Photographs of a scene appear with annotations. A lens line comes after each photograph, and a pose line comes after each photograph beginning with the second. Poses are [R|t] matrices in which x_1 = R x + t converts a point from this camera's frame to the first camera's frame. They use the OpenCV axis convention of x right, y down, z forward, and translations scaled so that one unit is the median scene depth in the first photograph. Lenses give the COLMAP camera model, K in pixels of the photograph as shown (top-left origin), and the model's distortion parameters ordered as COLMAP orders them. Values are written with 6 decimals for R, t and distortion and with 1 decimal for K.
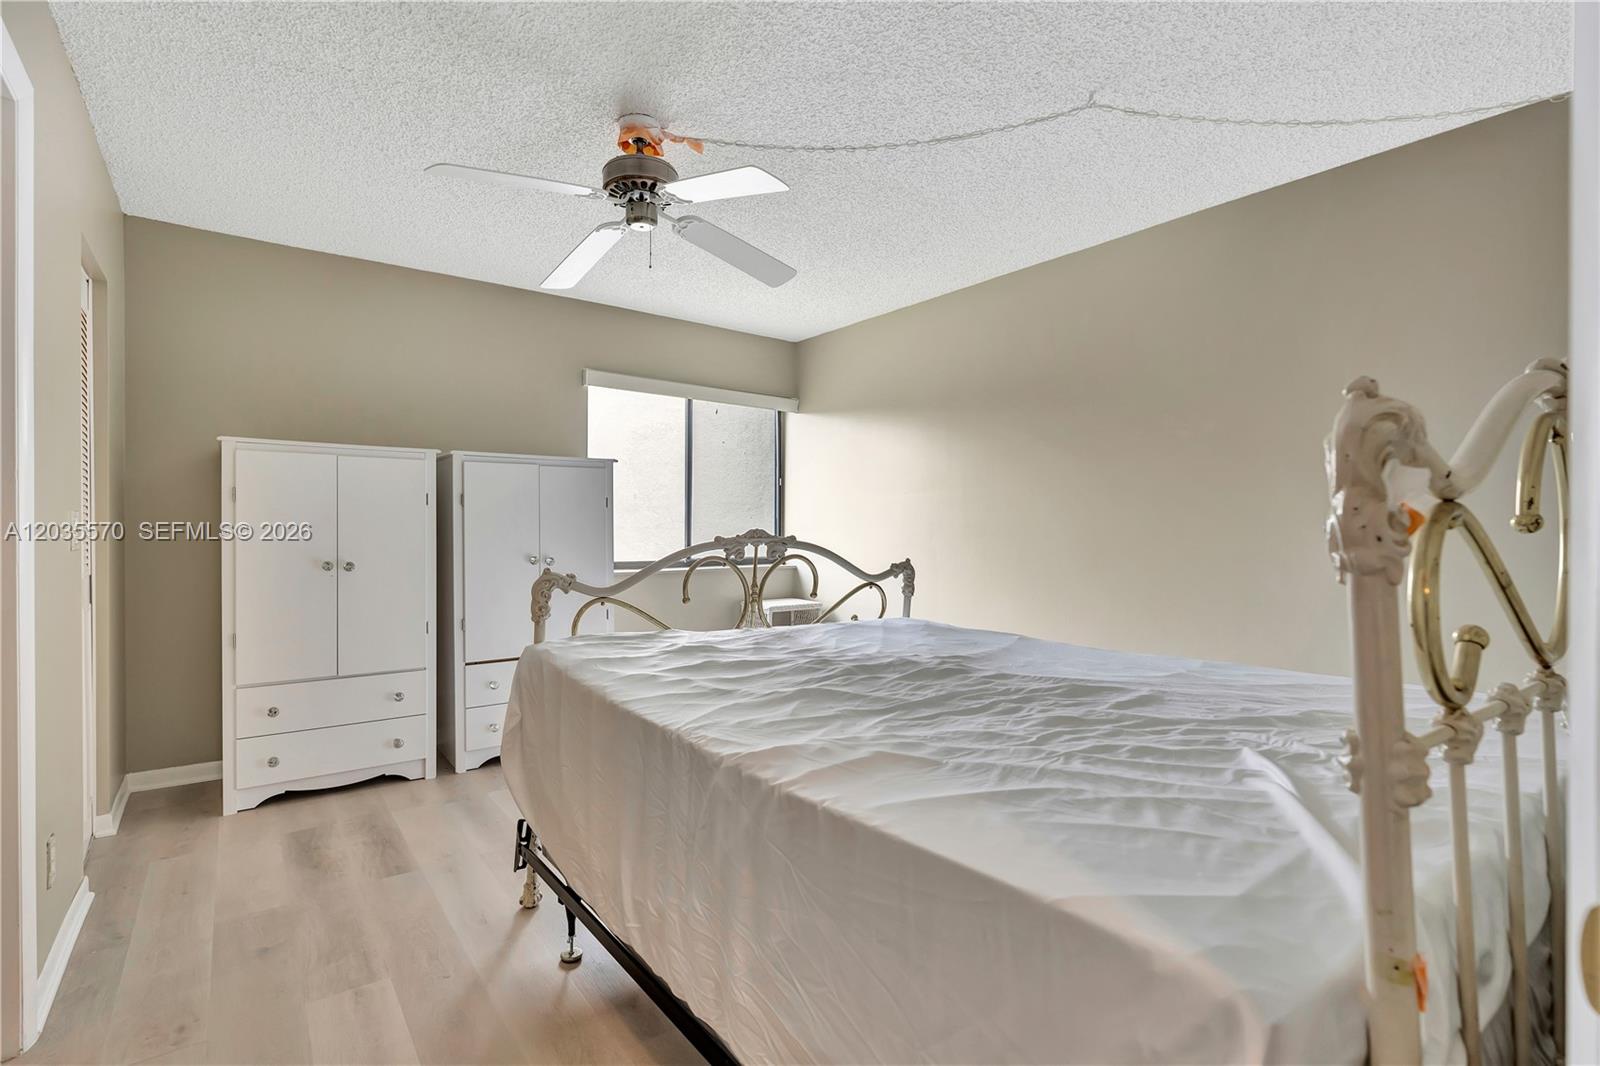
lens RADIAL K [[734.1, 0, 798.6], [0, 734.1, 530.2], [0, 0, 1]] dist [-0.000779, -0.001400]
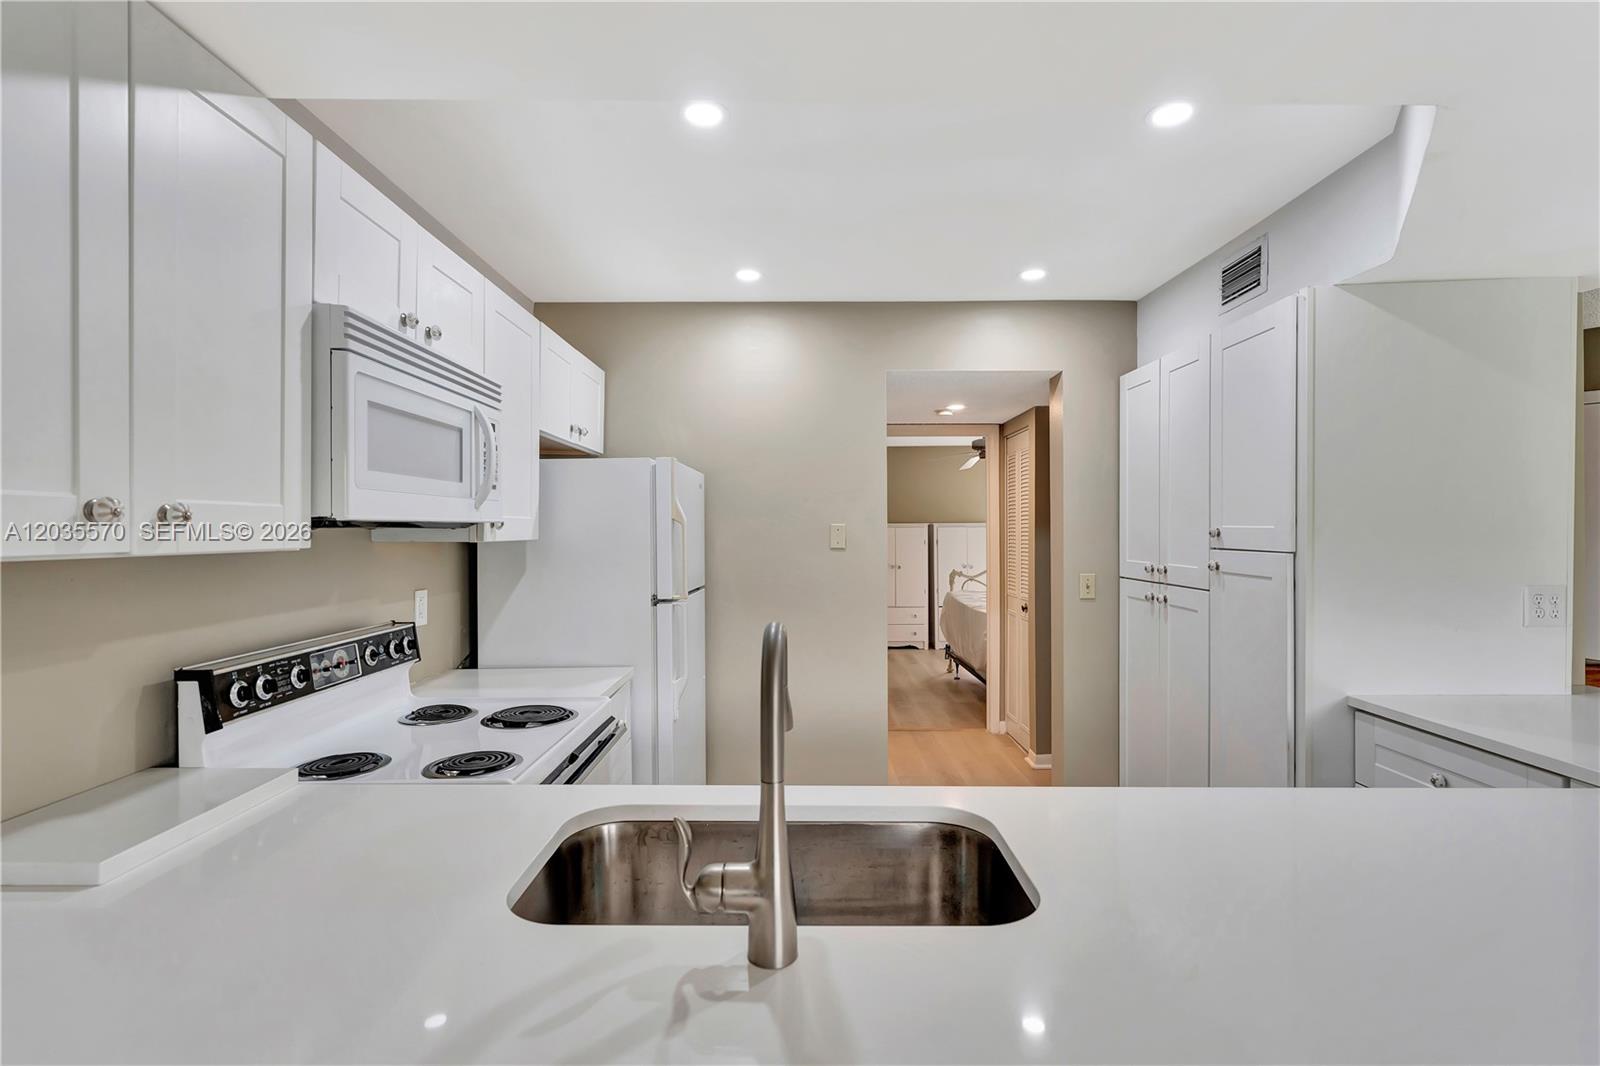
lens RADIAL K [[769.6, 0, 809.5], [0, 769.6, 535.4], [0, 0, 1]] dist [-0.000260, -0.000192]
pose [[0.801590, -0.000720, -0.597874, 1.092629], [0.002569, 0.999994, 0.002239, -0.099918], [0.597869, -0.003331, 0.801587, -1.961605]]
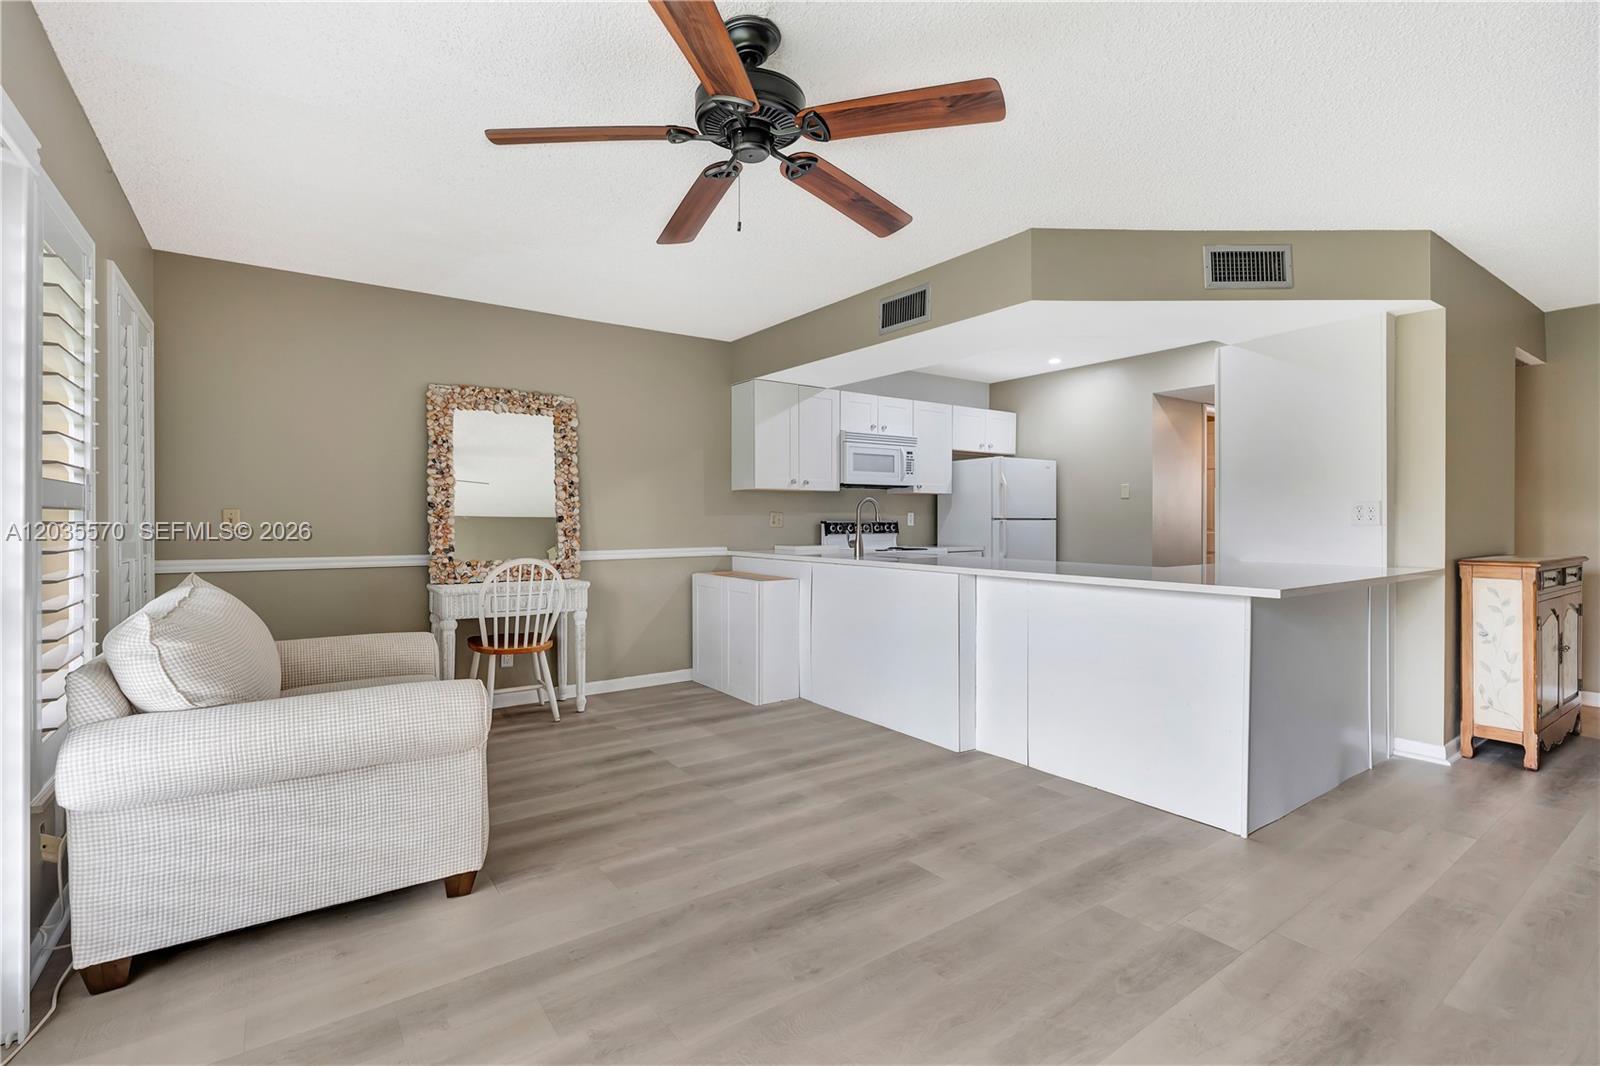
lens RADIAL K [[734.1, 0, 807.8], [0, 734.1, 518.4], [0, 0, 1]] dist [-0.000779, -0.001400]
pose [[-0.032566, -0.005148, -0.999456, 2.771845], [-0.000456, 0.999987, -0.005136, 0.010928], [0.999469, 0.000288, -0.032568, -1.738528]]
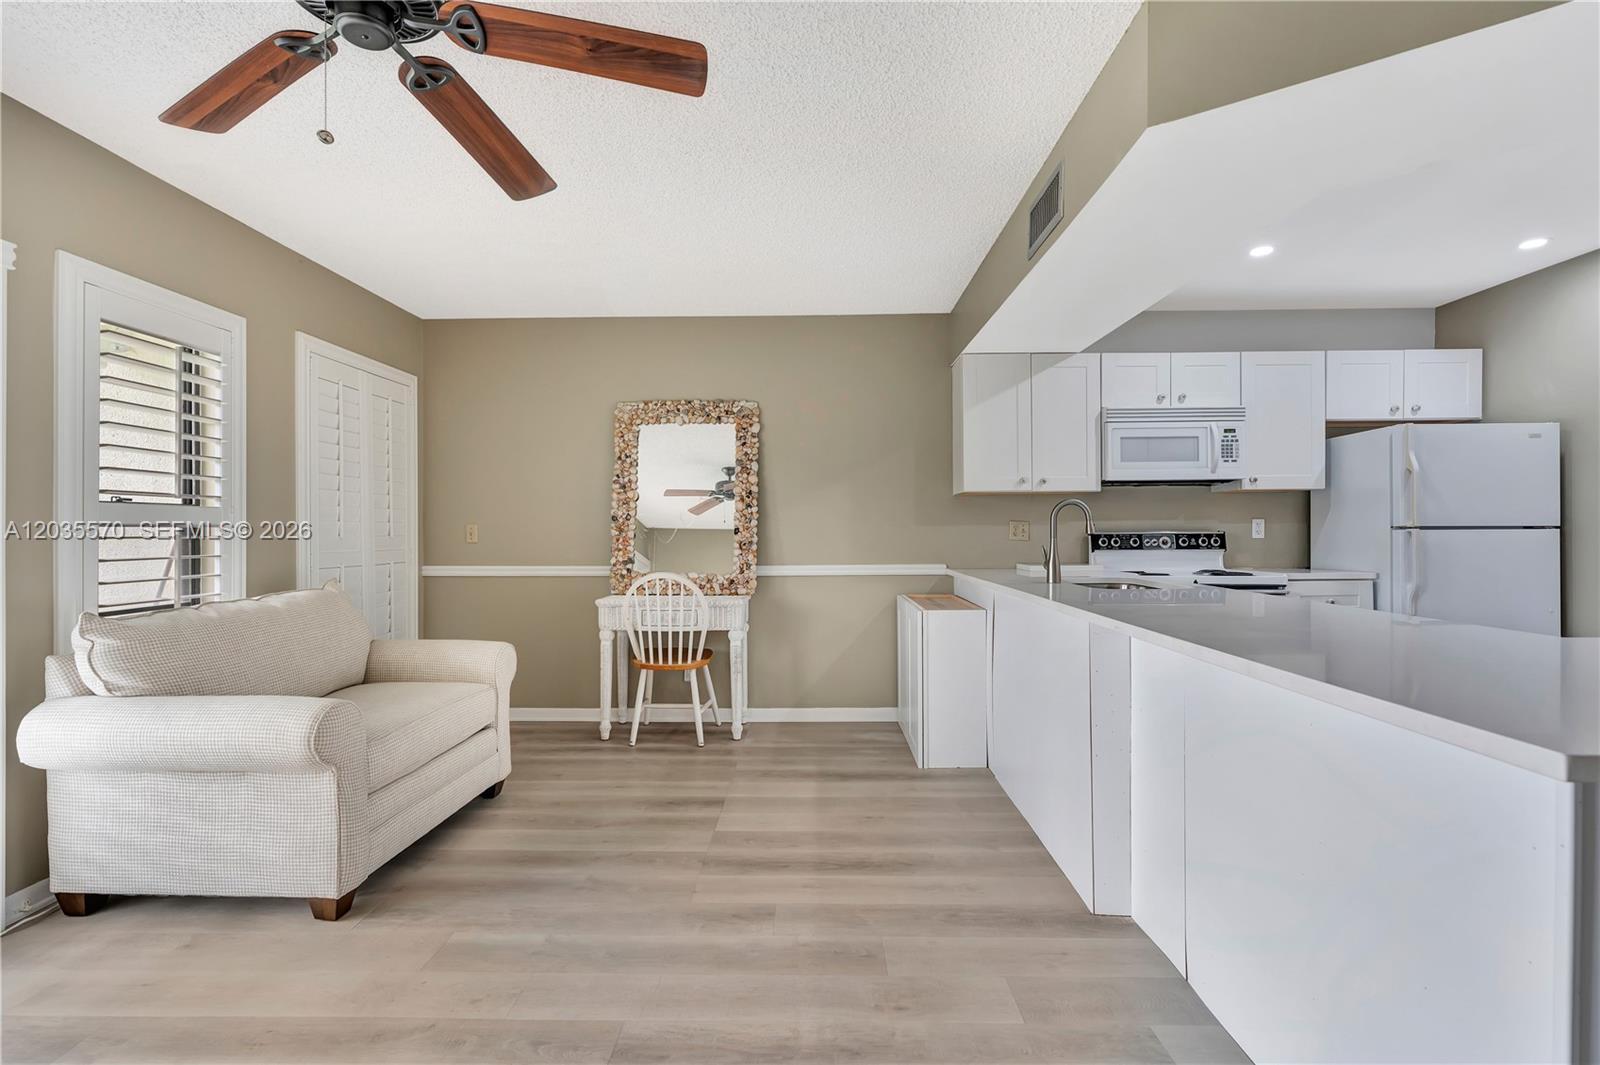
lens RADIAL K [[734.1, 0, 798.7], [0, 734.1, 531.9], [0, 0, 1]] dist [-0.000779, -0.001400]
pose [[-0.627571, 0.000695, -0.778559, 2.197733], [0.001970, 0.999998, -0.000695, 0.006270], [0.778557, -0.001970, -0.627571, -1.187362]]
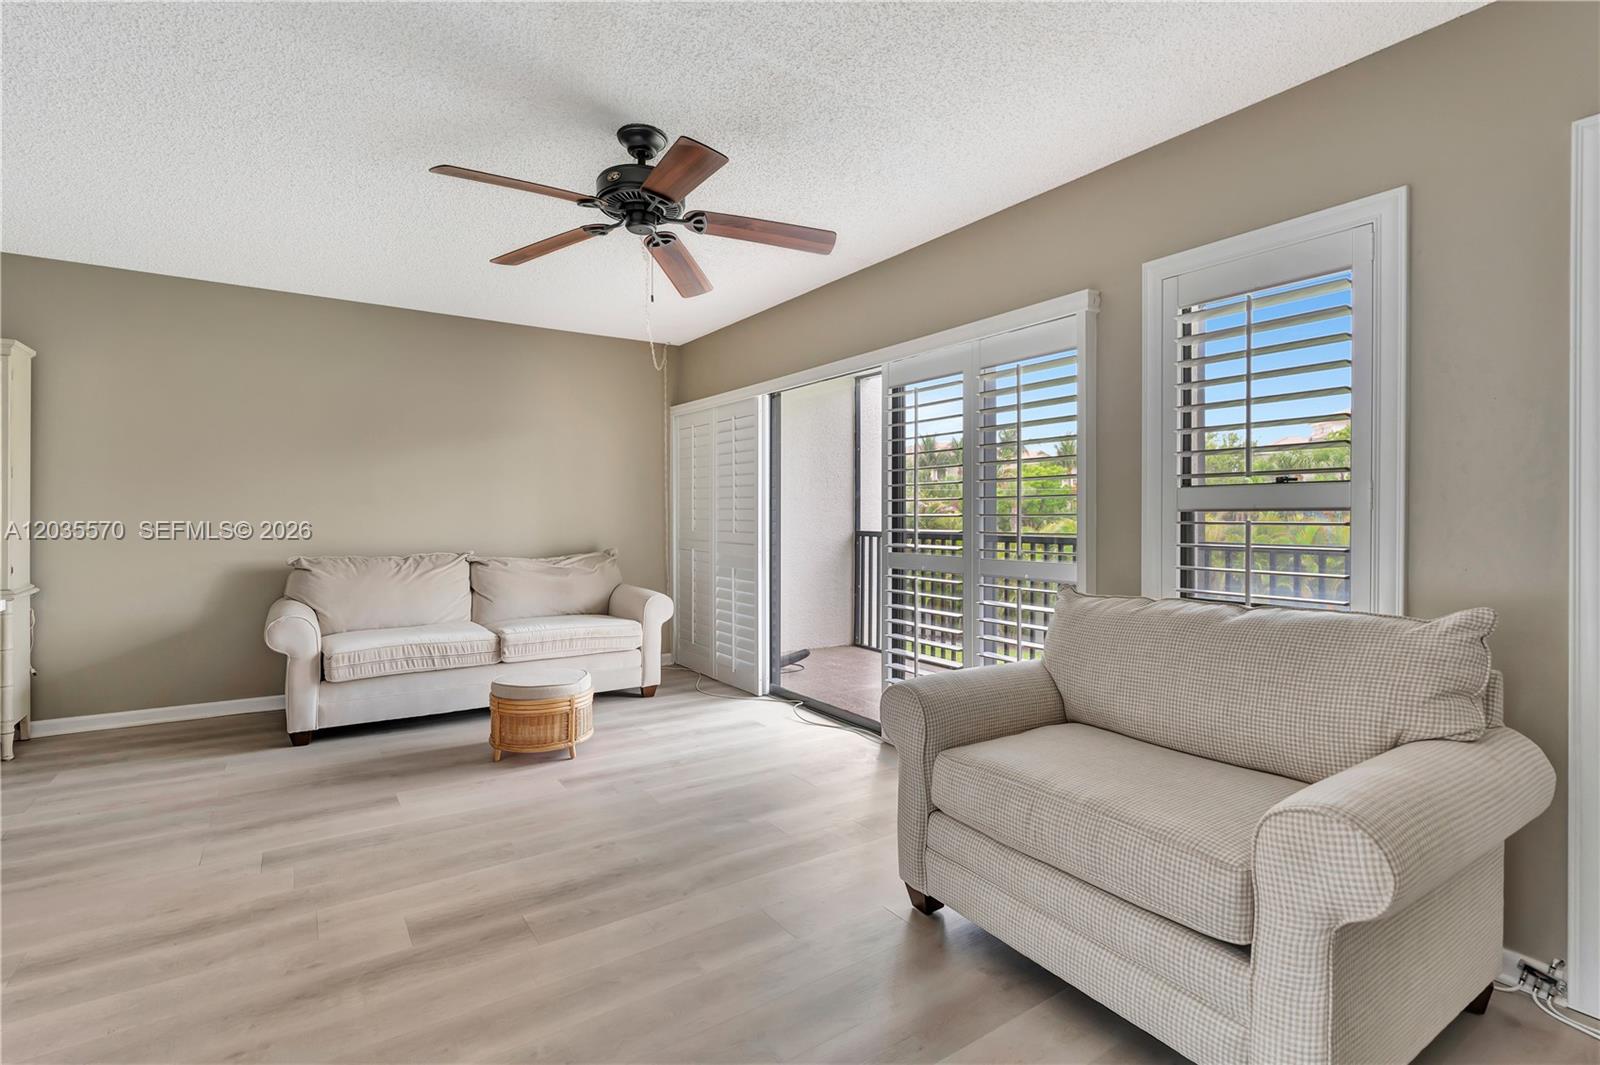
lens RADIAL K [[734.1, 0, 801.8], [0, 734.1, 506.7], [0, 0, 1]] dist [-0.000779, -0.001400]
pose [[0.059125, 0.012242, 0.998176, 0.936704], [-0.002461, 0.999924, -0.012118, 0.002652], [-0.998248, -0.001740, 0.059150, -2.113862]]
